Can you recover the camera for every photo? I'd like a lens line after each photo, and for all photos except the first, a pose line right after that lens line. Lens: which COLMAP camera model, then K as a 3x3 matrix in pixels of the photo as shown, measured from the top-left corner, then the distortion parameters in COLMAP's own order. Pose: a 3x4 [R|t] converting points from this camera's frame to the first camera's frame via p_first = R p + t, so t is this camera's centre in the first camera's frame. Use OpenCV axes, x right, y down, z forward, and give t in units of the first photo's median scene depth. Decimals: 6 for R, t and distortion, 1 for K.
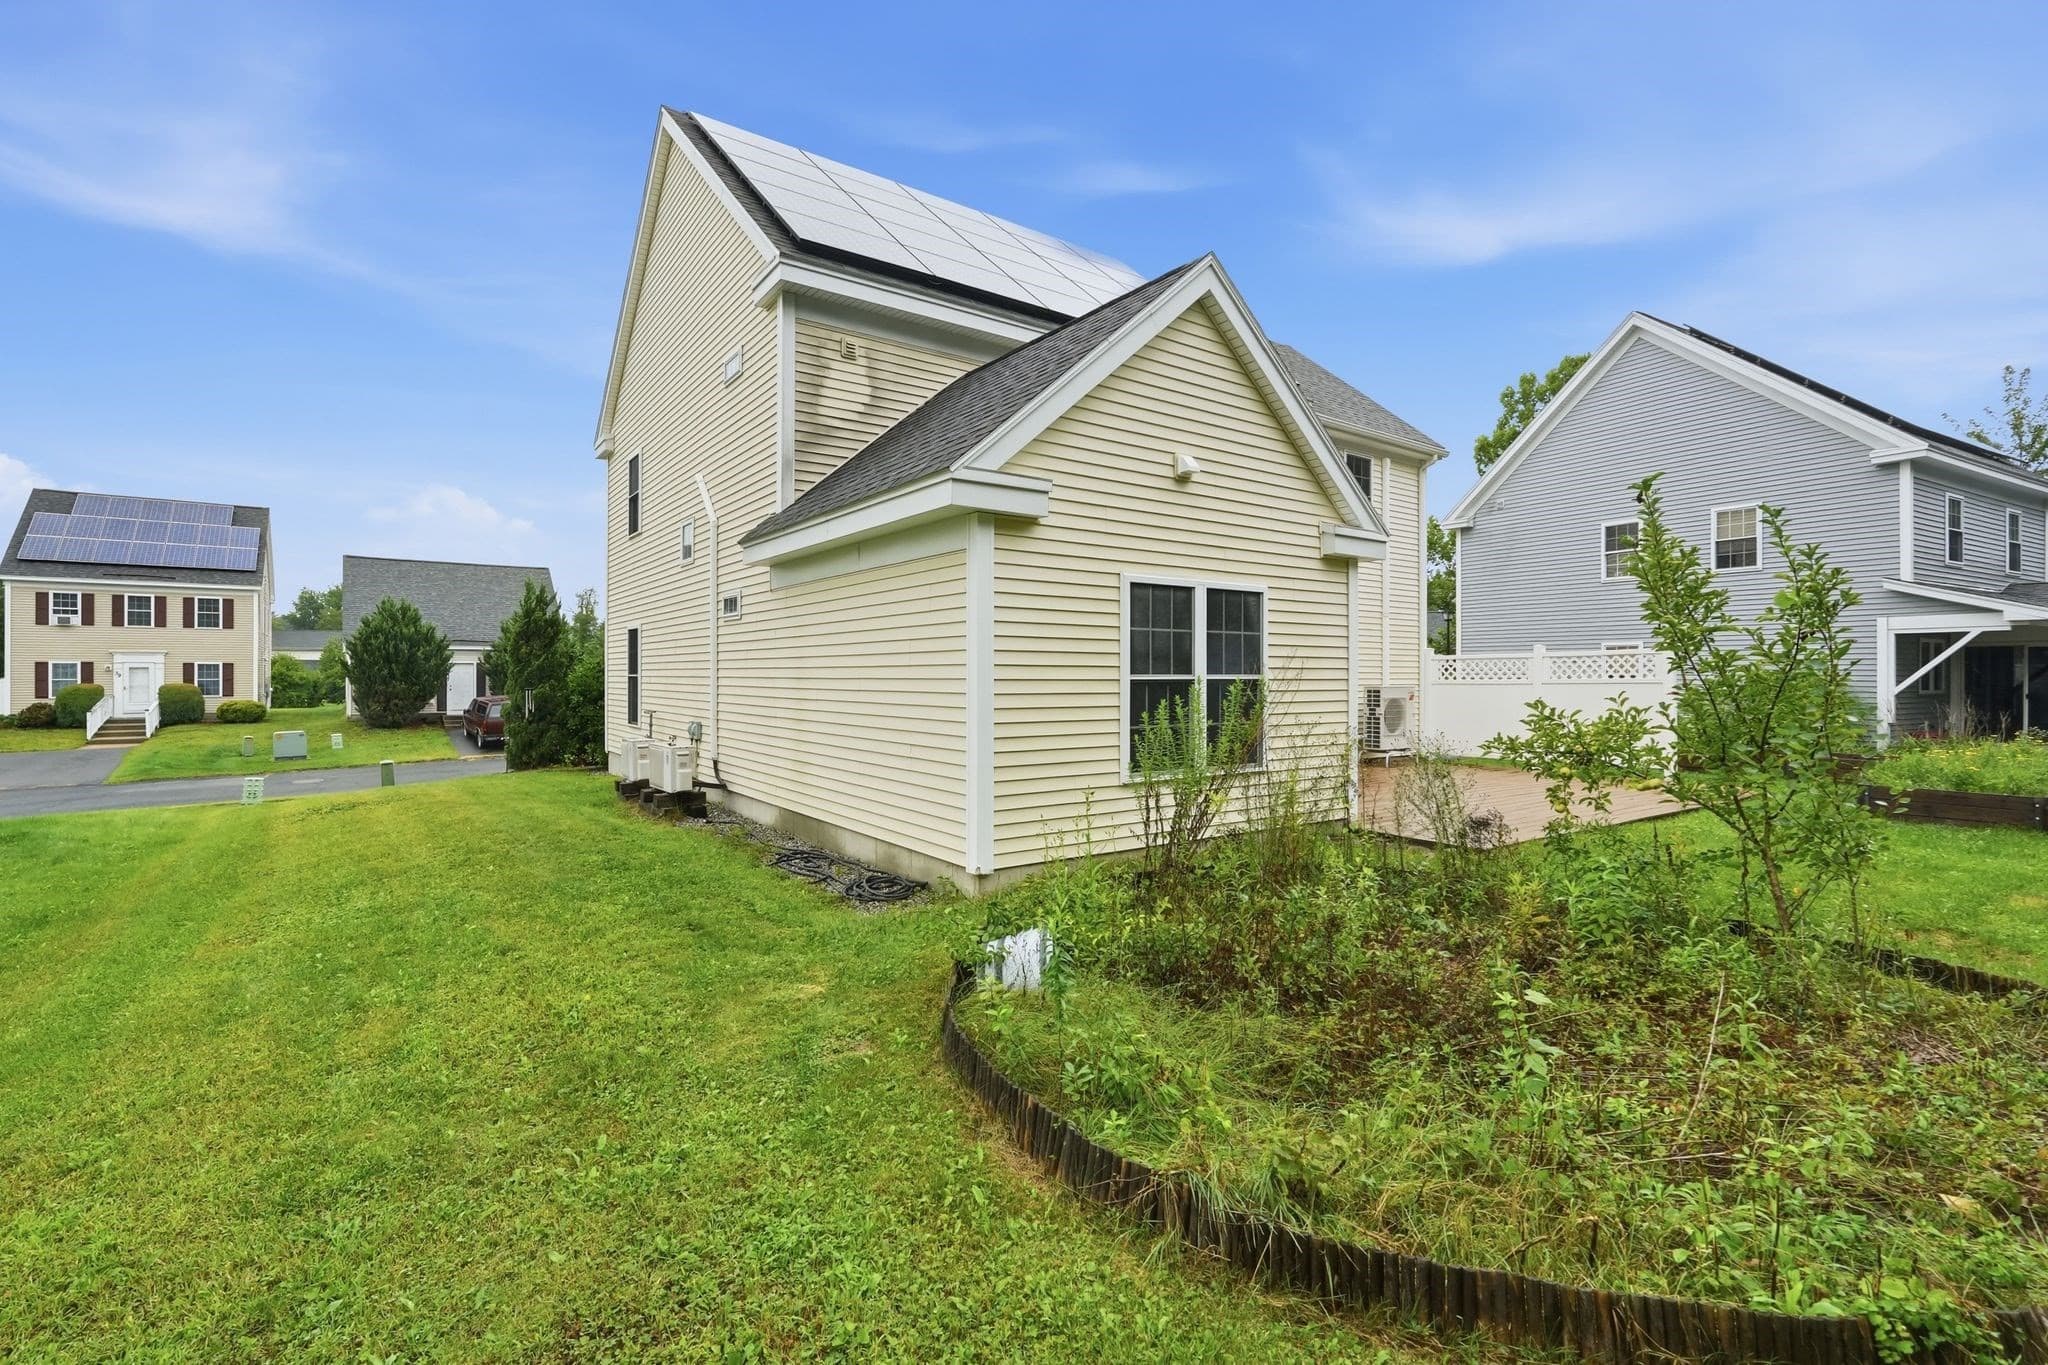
lens RADIAL K [[895.7, 0, 1032.9], [0, 895.7, 675.5], [0, 0, 1]] dist [-0.011740, -0.000094]
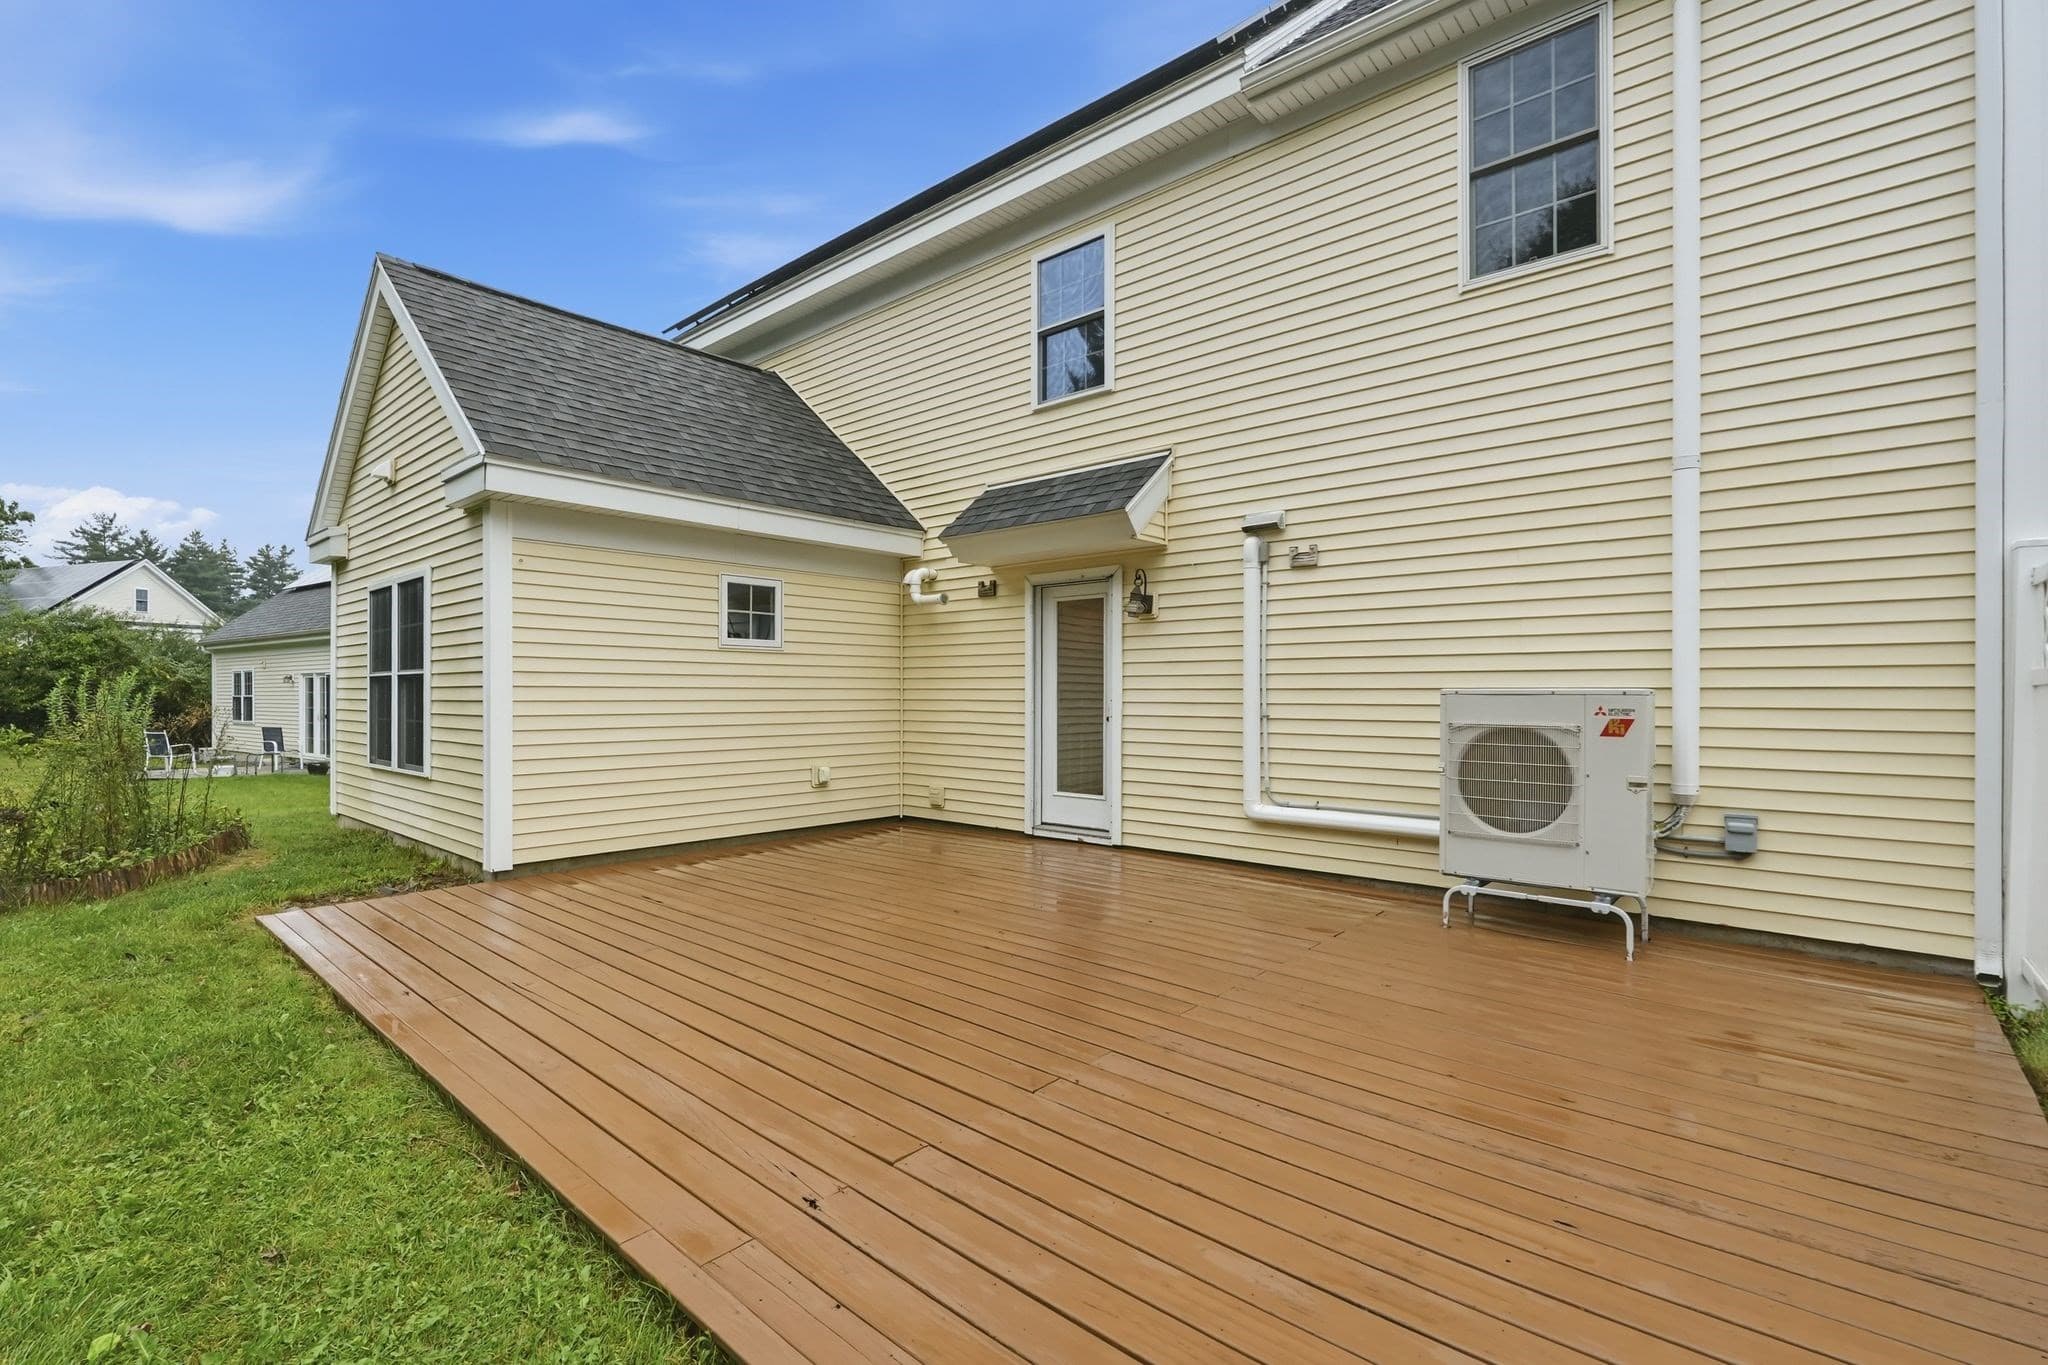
lens RADIAL K [[927.5, 0, 1020.1], [0, 927.5, 688.8], [0, 0, 1]] dist [-0.001897, -0.000138]
pose [[0.224439, -0.005810, -0.974471, 1.288518], [0.000797, 0.999983, -0.005779, 0.024301], [0.974488, 0.000520, 0.224440, 1.373496]]
